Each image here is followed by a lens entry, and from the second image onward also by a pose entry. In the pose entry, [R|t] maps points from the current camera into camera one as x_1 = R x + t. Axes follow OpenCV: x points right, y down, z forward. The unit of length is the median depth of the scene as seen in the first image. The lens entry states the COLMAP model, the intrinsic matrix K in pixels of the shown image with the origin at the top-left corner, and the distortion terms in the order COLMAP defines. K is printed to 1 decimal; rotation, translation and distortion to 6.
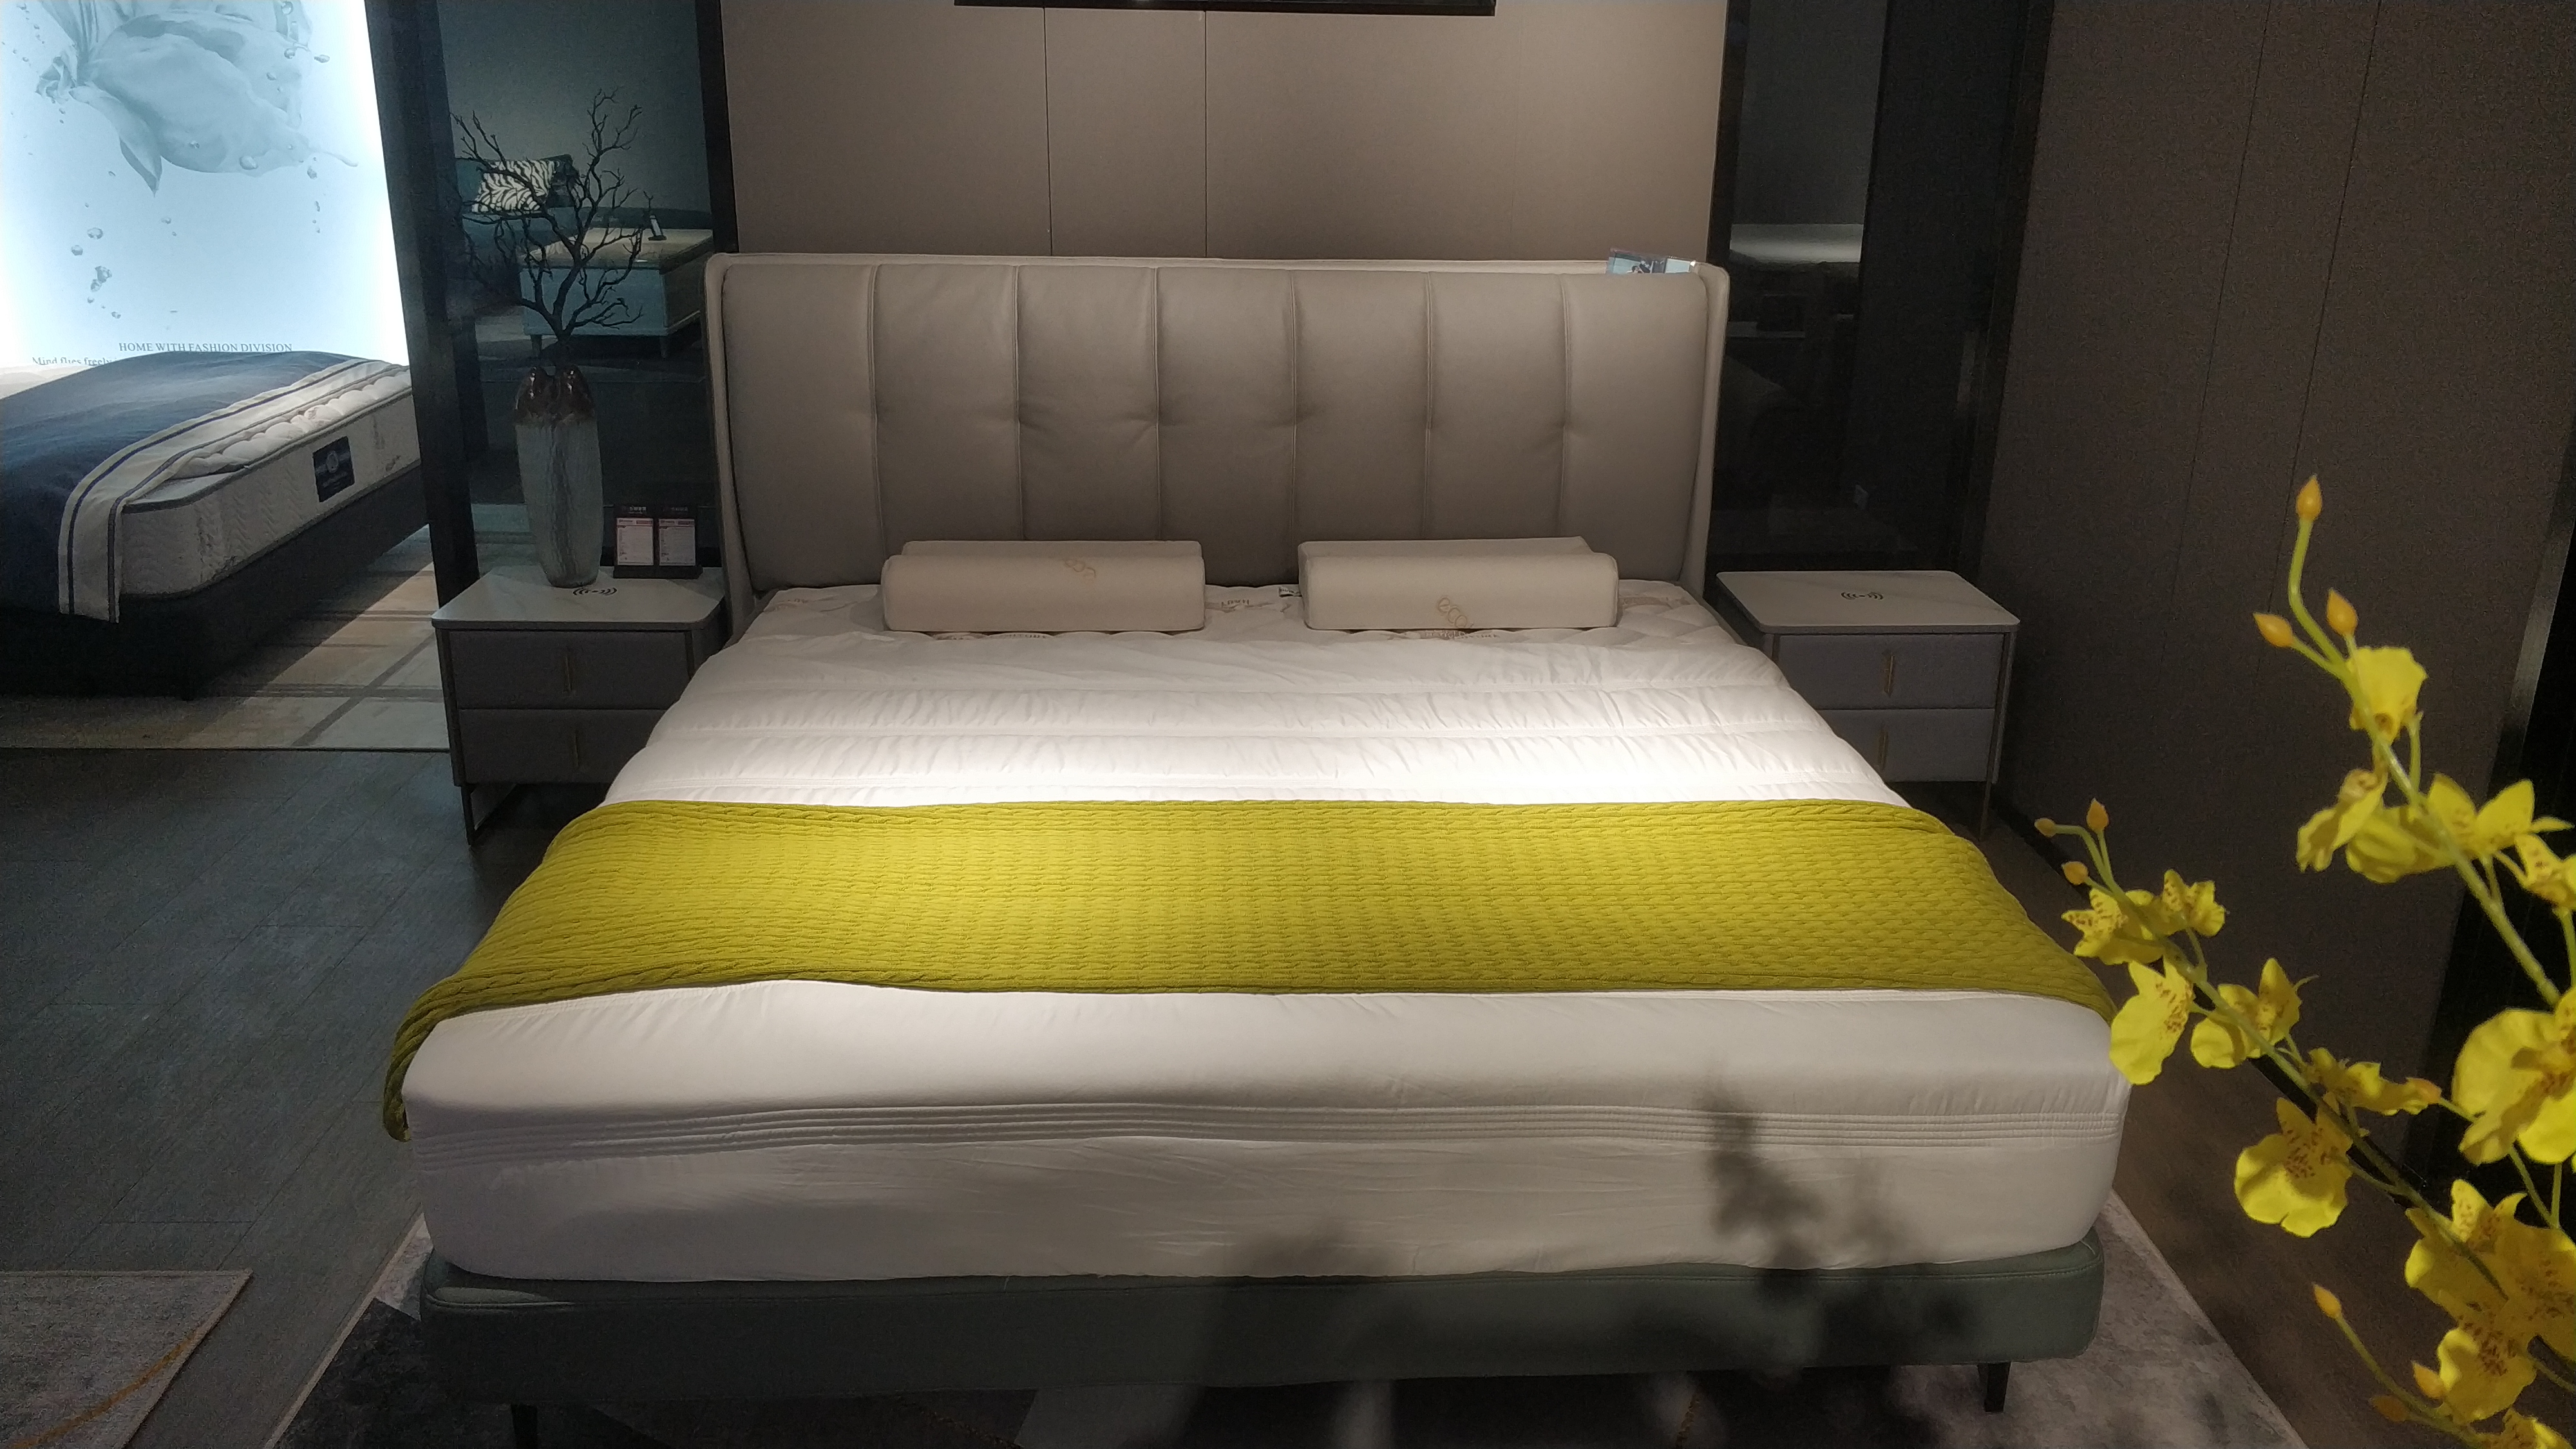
lens RADIAL K [[2057.4, 0, 1288.0], [0, 2057.4, 724.5], [0, 0, 1]] dist [0.000831, -0.004210]
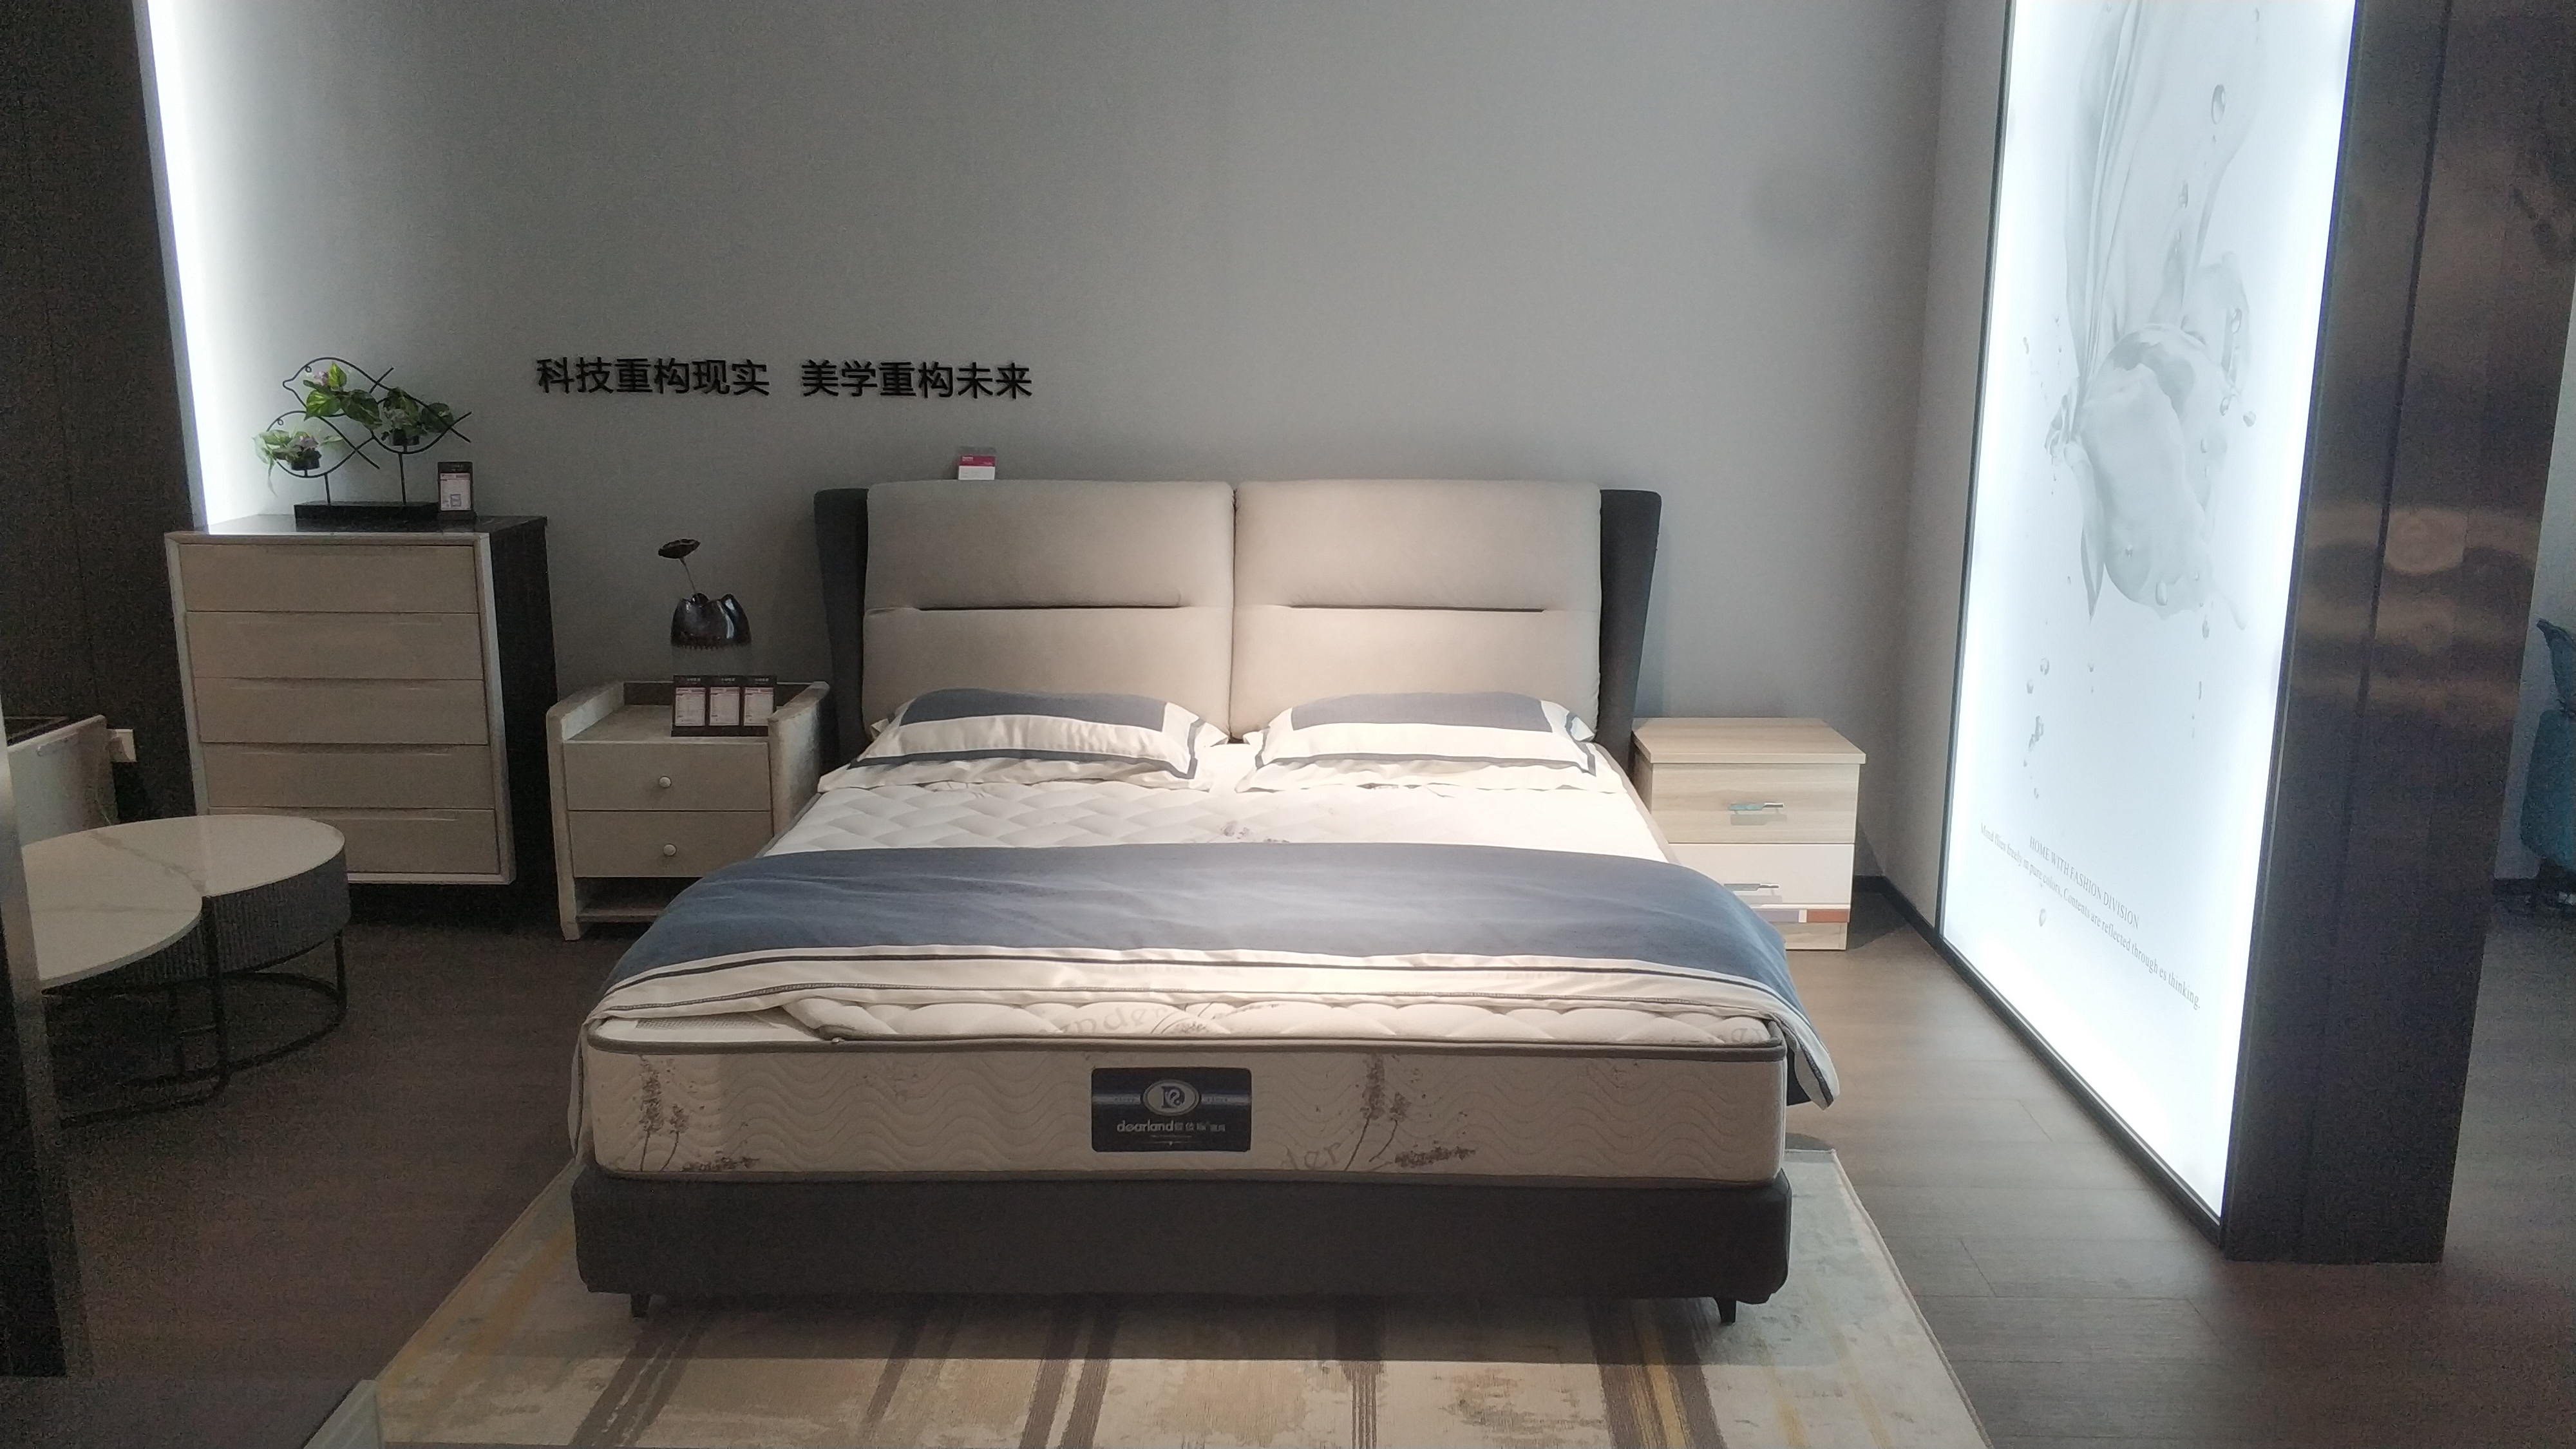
lens RADIAL K [[2057.4, 0, 1288.0], [0, 2057.4, 724.5], [0, 0, 1]] dist [0.000831, -0.004210]
pose [[-0.050144, 0.194711, -0.979578, 0.063204], [-0.331022, 0.922133, 0.200237, -0.341349], [0.942290, 0.334303, 0.018214, 0.976271]]
